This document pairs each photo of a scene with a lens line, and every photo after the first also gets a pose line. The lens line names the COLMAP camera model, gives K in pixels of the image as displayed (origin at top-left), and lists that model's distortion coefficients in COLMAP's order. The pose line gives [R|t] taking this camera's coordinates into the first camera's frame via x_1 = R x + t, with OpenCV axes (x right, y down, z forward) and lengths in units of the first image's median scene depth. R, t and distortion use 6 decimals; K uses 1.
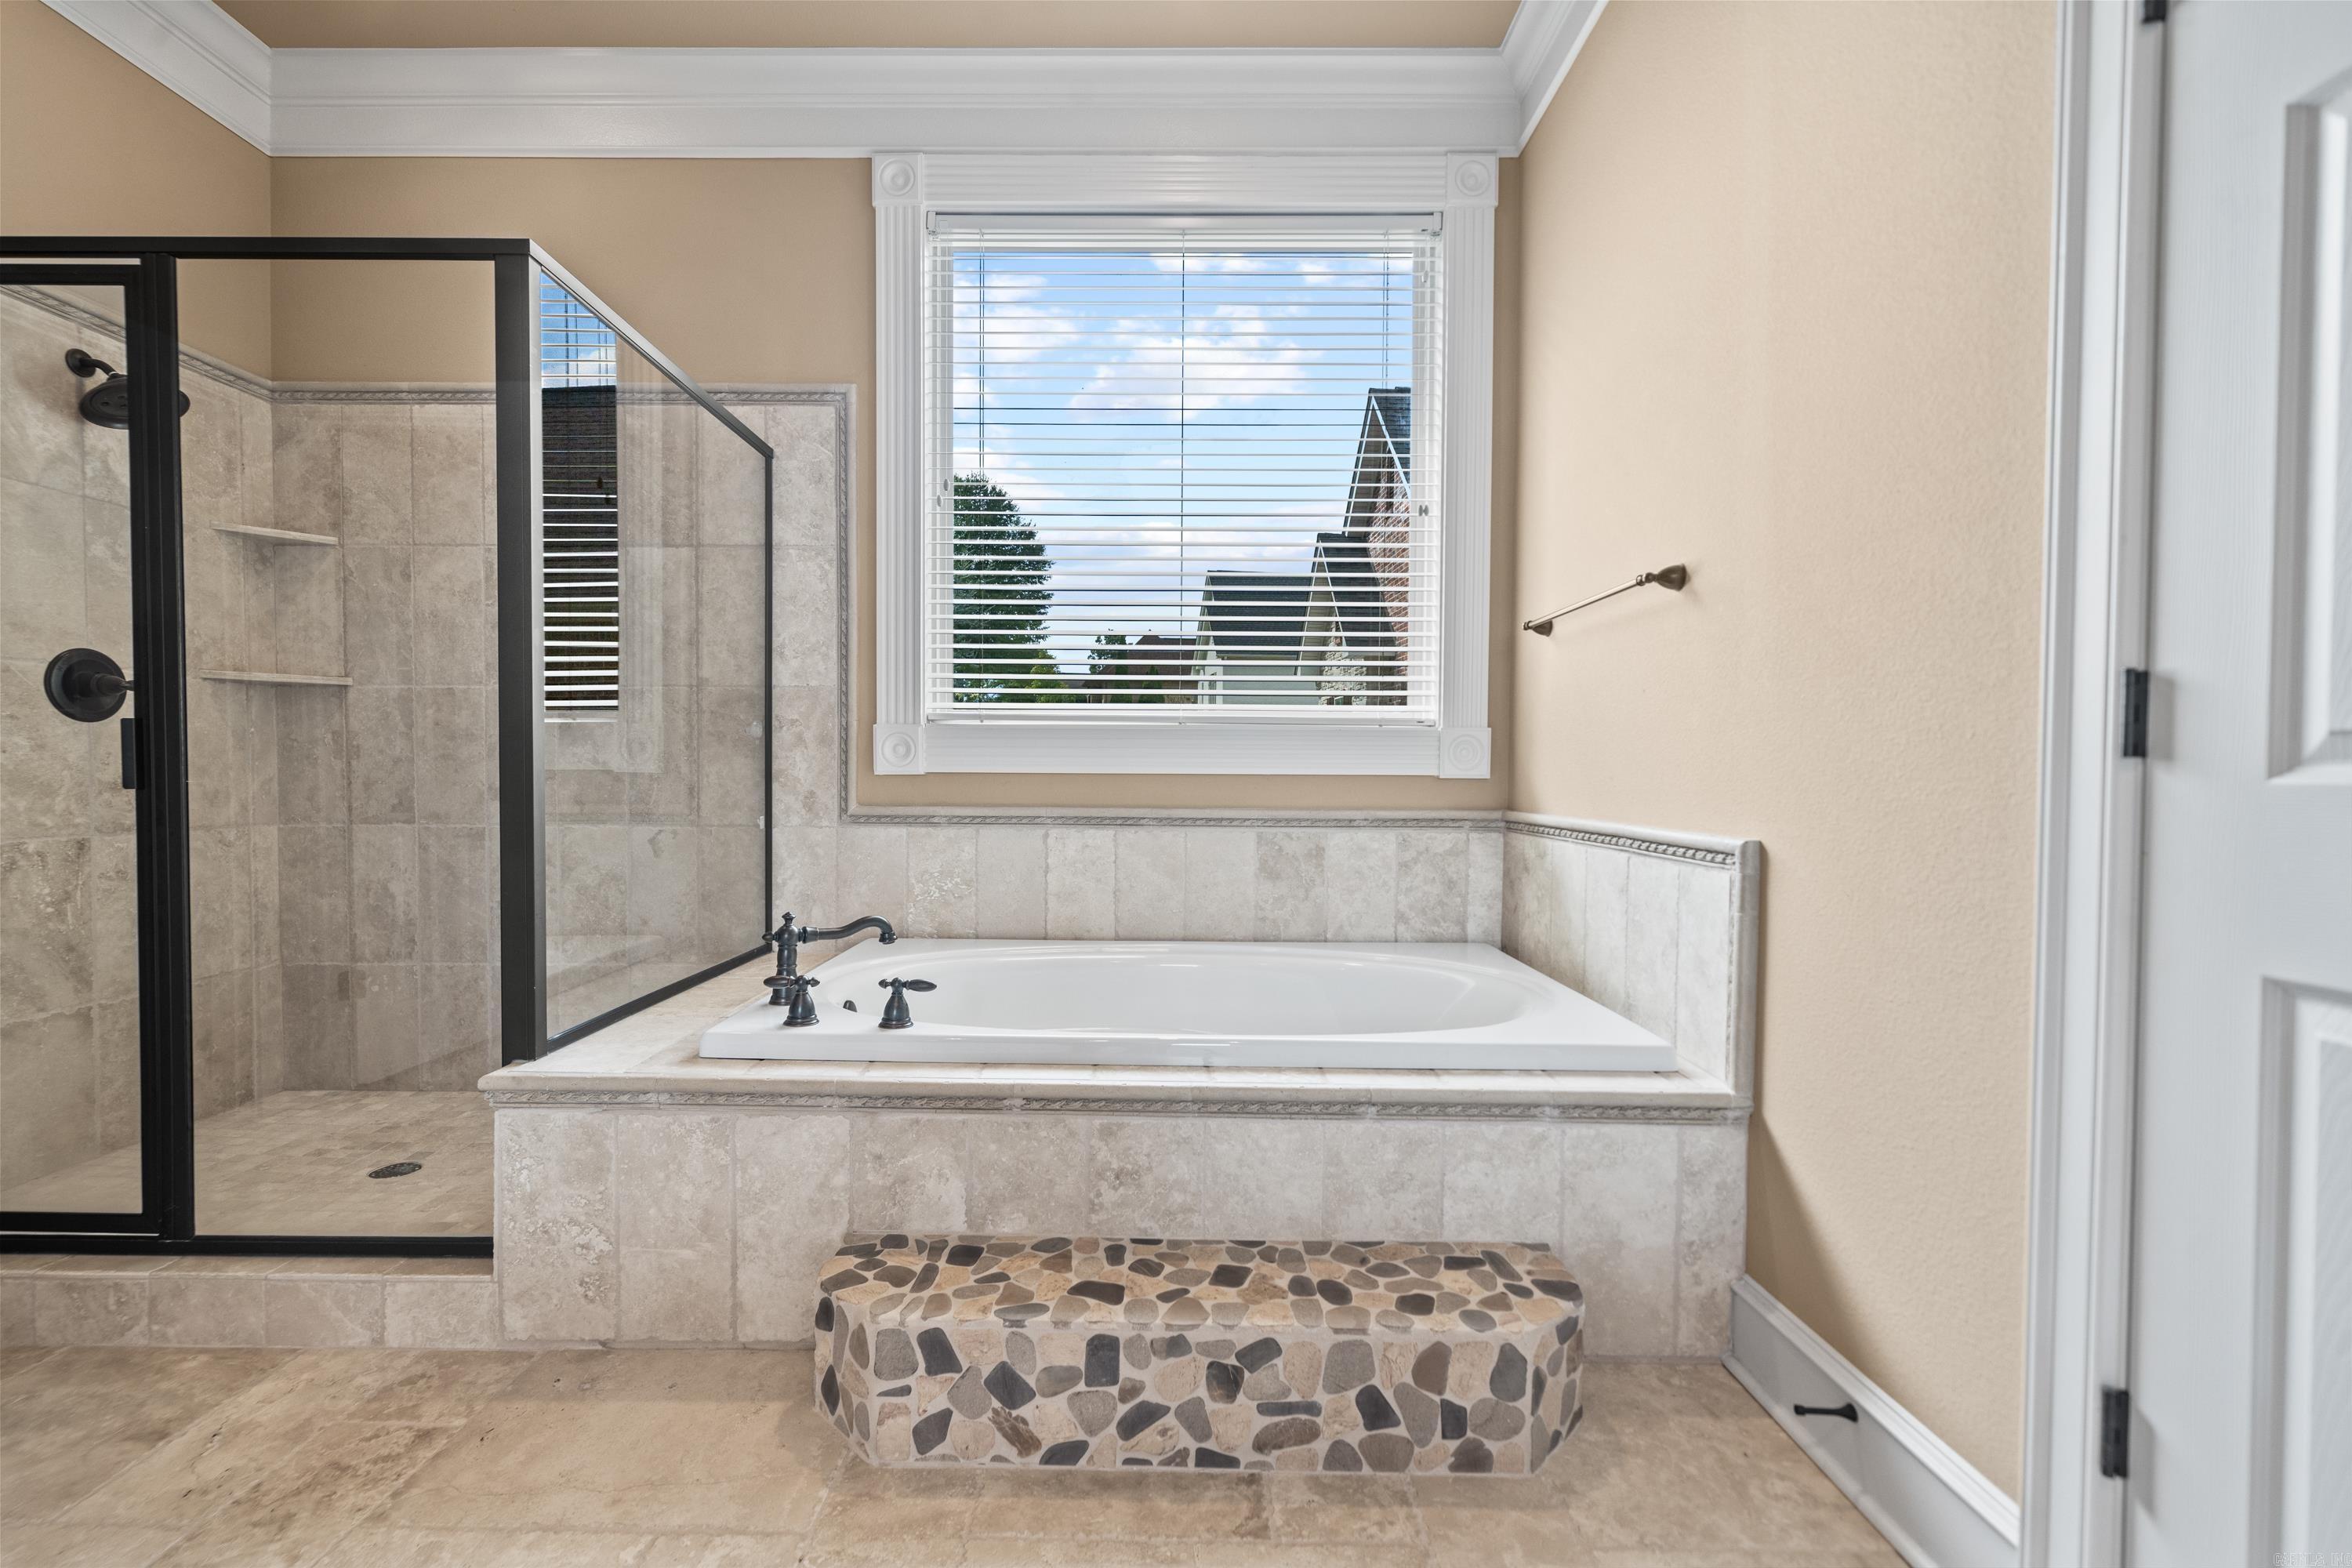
lens RADIAL K [[974.8, 0, 1167.6], [0, 974.8, 790.9], [0, 0, 1]] dist [0.004128, 0.000525]
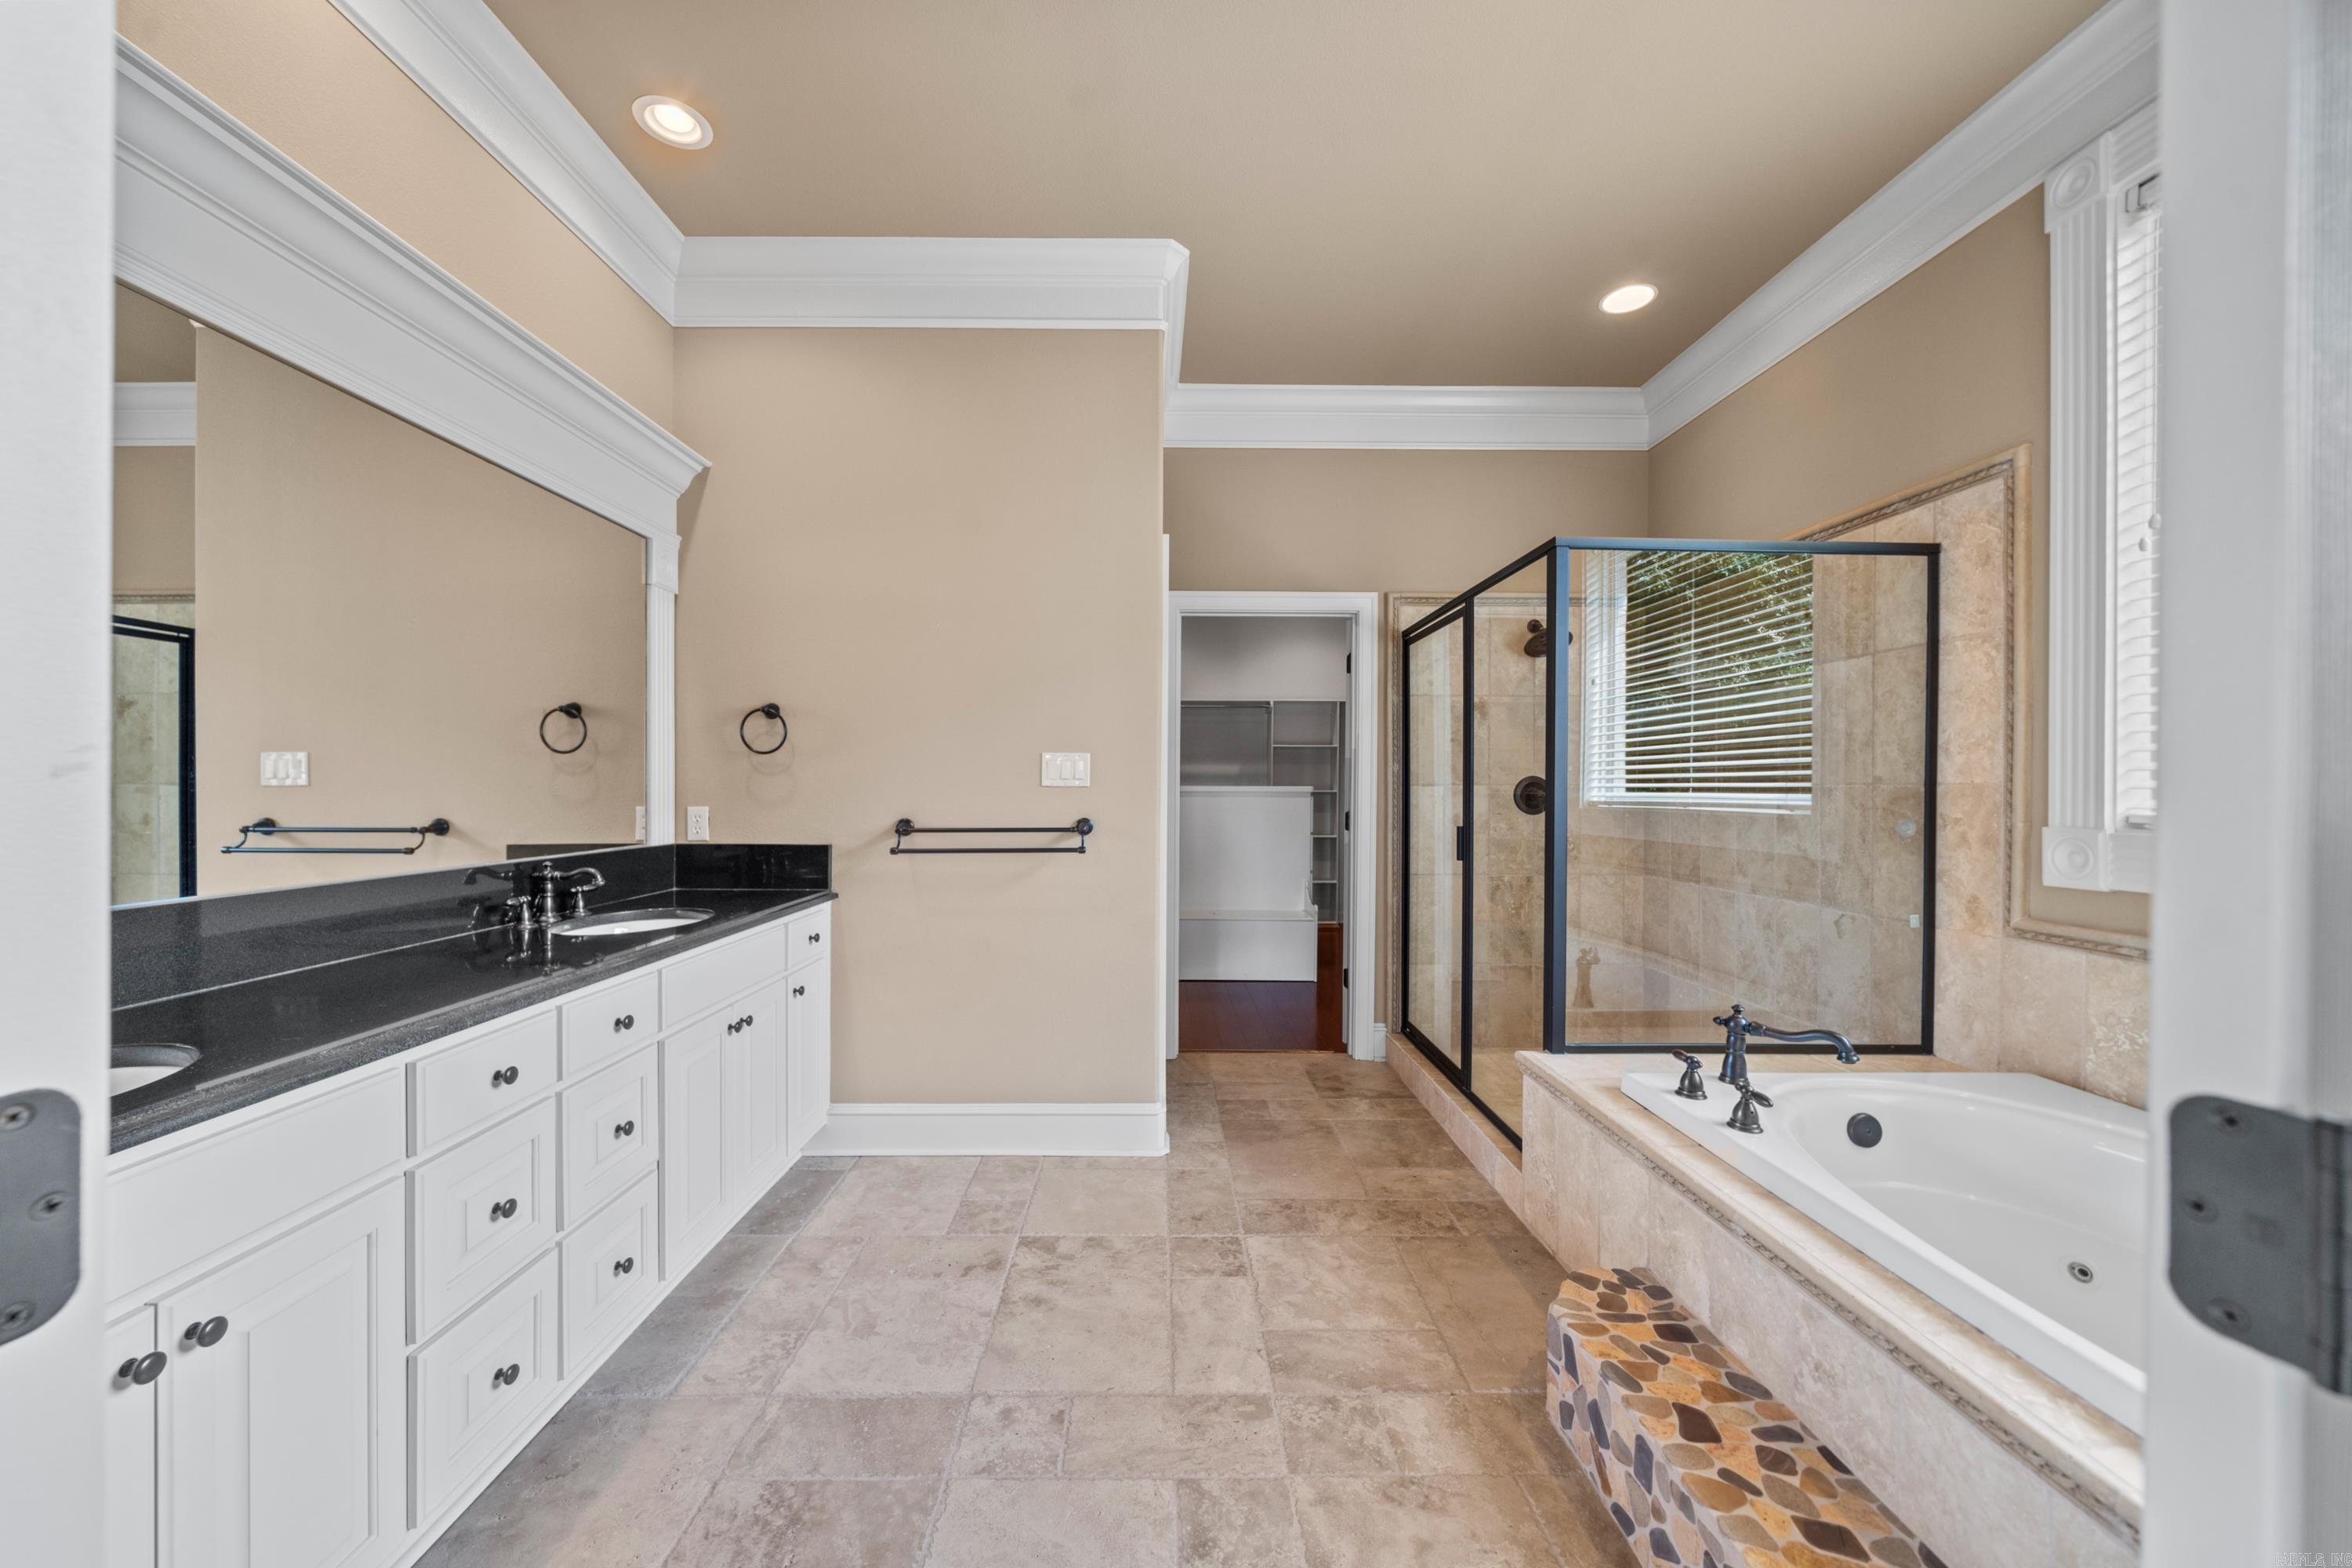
lens RADIAL K [[869.0, 0, 1171.0], [0, 869.0, 786.9], [0, 0, 1]] dist [0.000803, 0.000011]
pose [[0.026693, -0.002513, -0.999641, 0.449378], [-0.028885, 0.999577, -0.003284, -0.079437], [0.999226, 0.028963, 0.026609, 0.209525]]
